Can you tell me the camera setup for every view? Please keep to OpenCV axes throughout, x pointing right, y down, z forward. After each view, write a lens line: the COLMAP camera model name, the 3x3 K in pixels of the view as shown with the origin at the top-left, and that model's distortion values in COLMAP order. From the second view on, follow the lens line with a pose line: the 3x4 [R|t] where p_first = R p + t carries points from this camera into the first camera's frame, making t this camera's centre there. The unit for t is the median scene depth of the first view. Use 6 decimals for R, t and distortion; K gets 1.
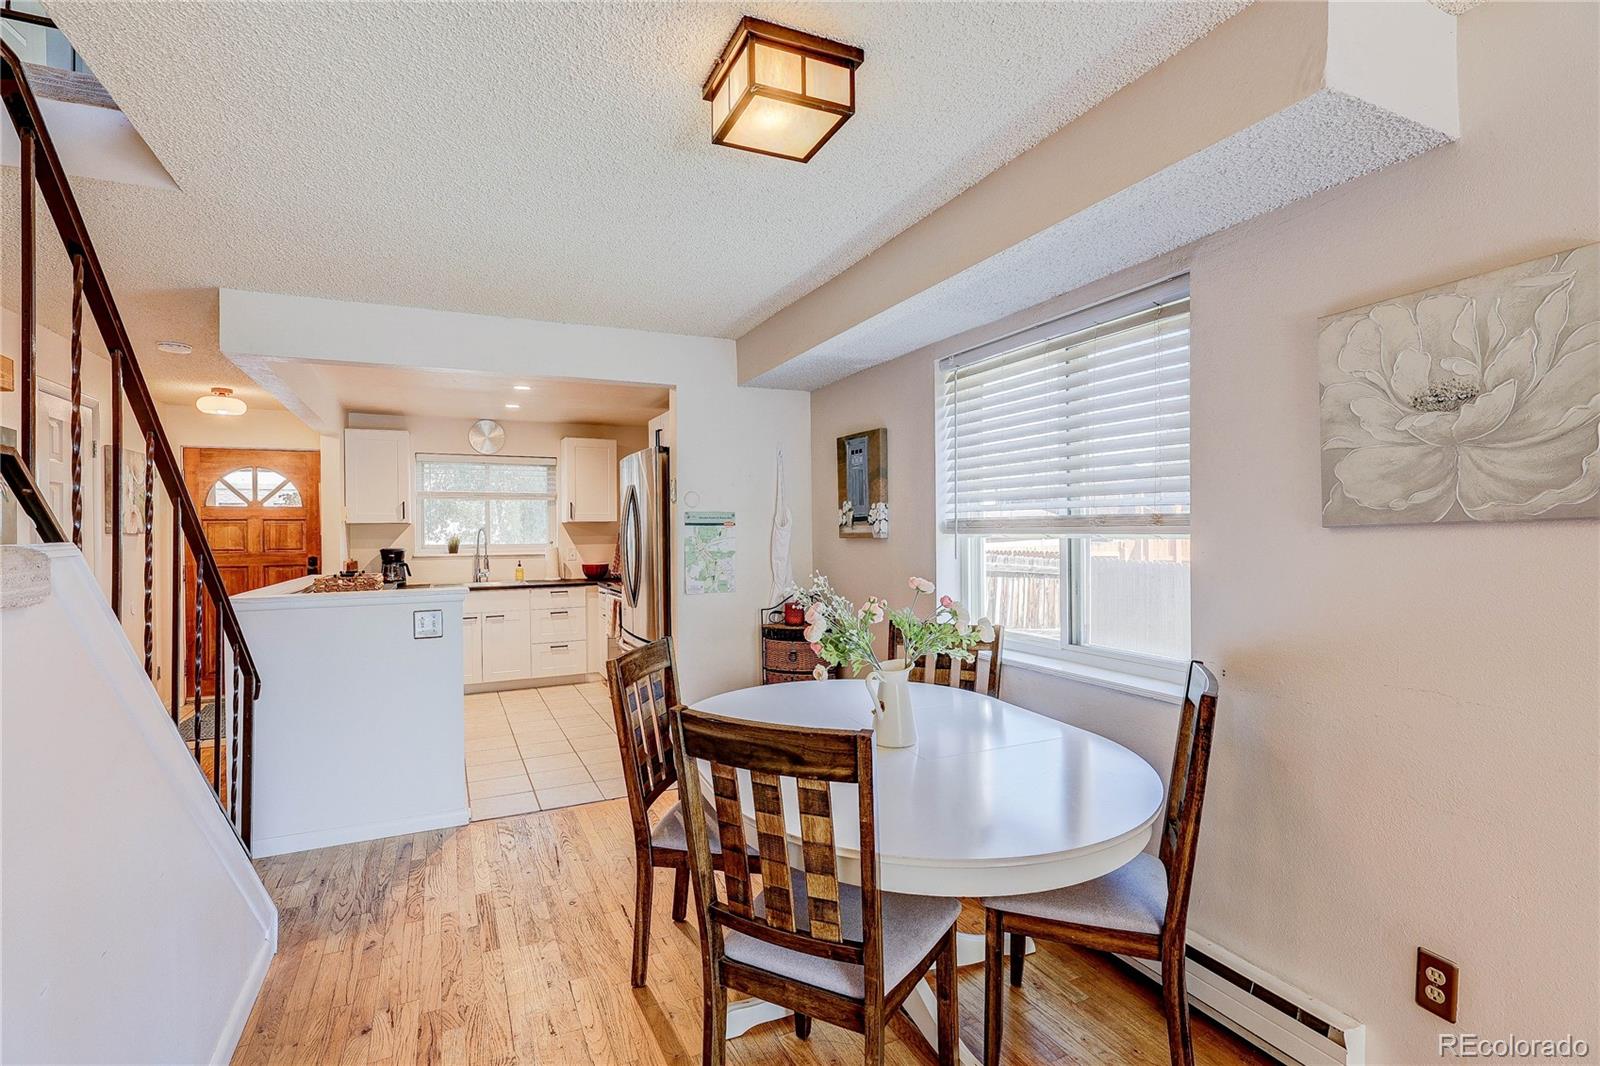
lens RADIAL K [[739.8, 0, 797.3], [0, 739.8, 538.9], [0, 0, 1]] dist [-0.002362, -0.000336]
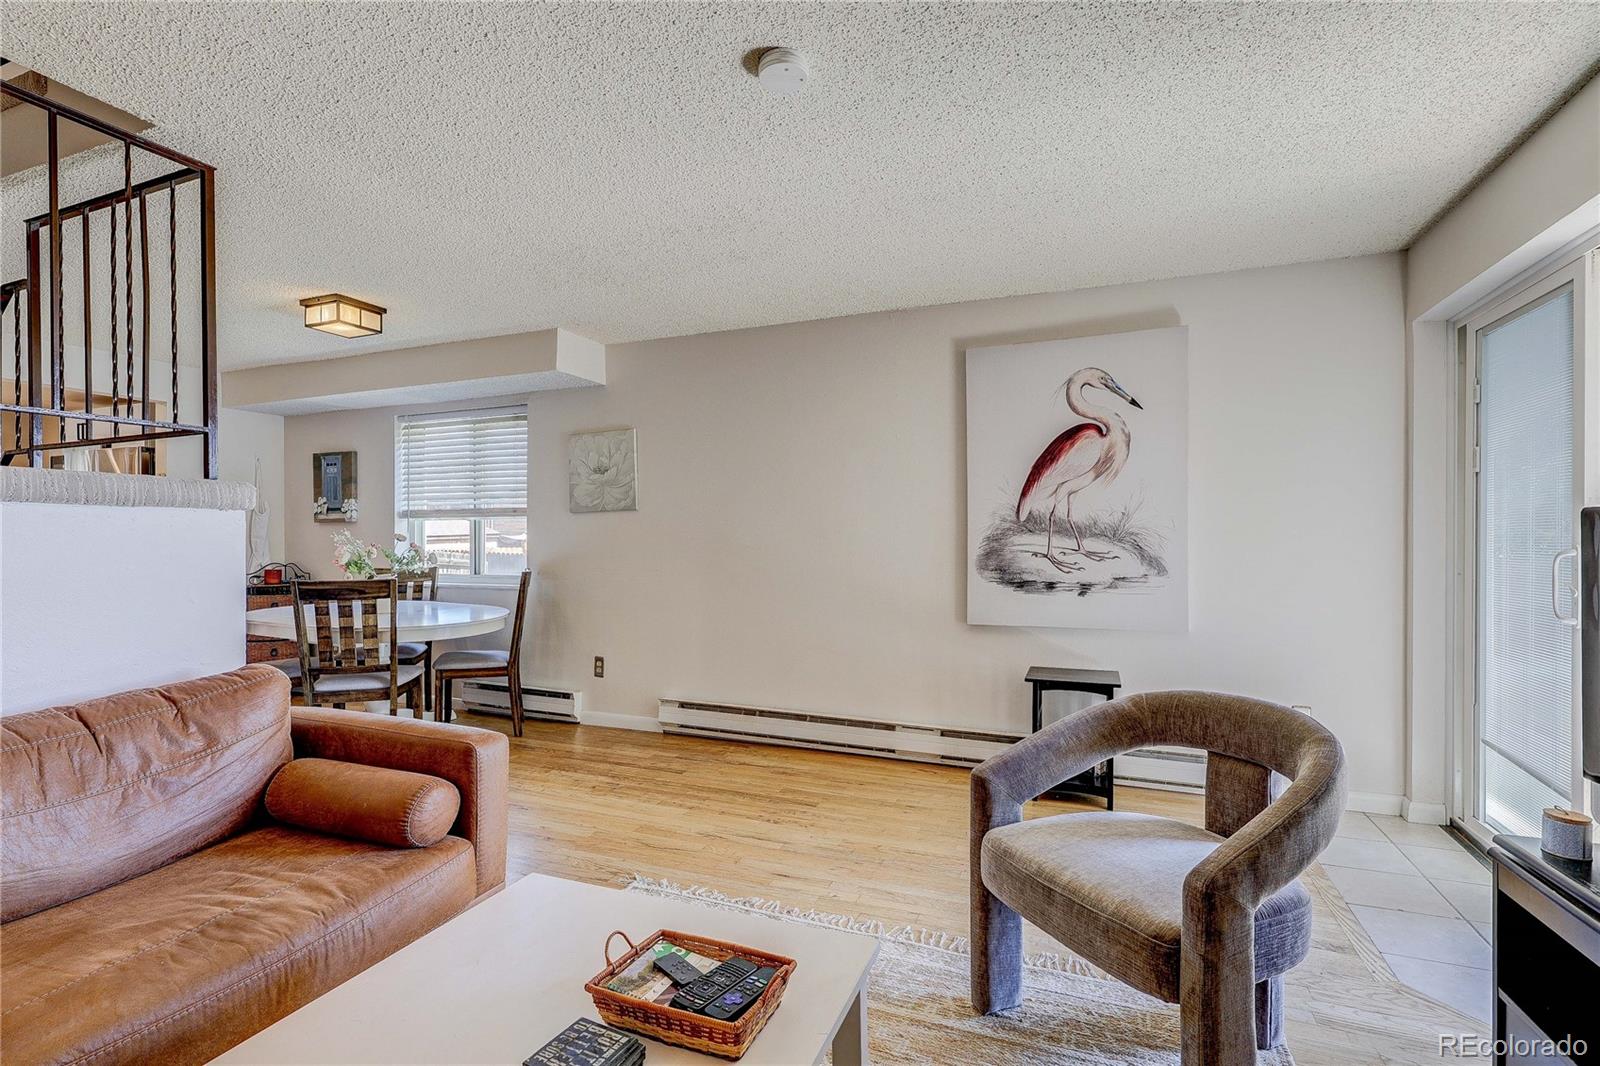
lens RADIAL K [[739.8, 0, 797.3], [0, 739.8, 538.9], [0, 0, 1]] dist [-0.002362, -0.000336]
pose [[0.730928, 0.010670, 0.682371, -0.302209], [0.002564, 0.999828, -0.018380, 0.076107], [-0.682450, 0.015185, 0.730775, -0.889805]]
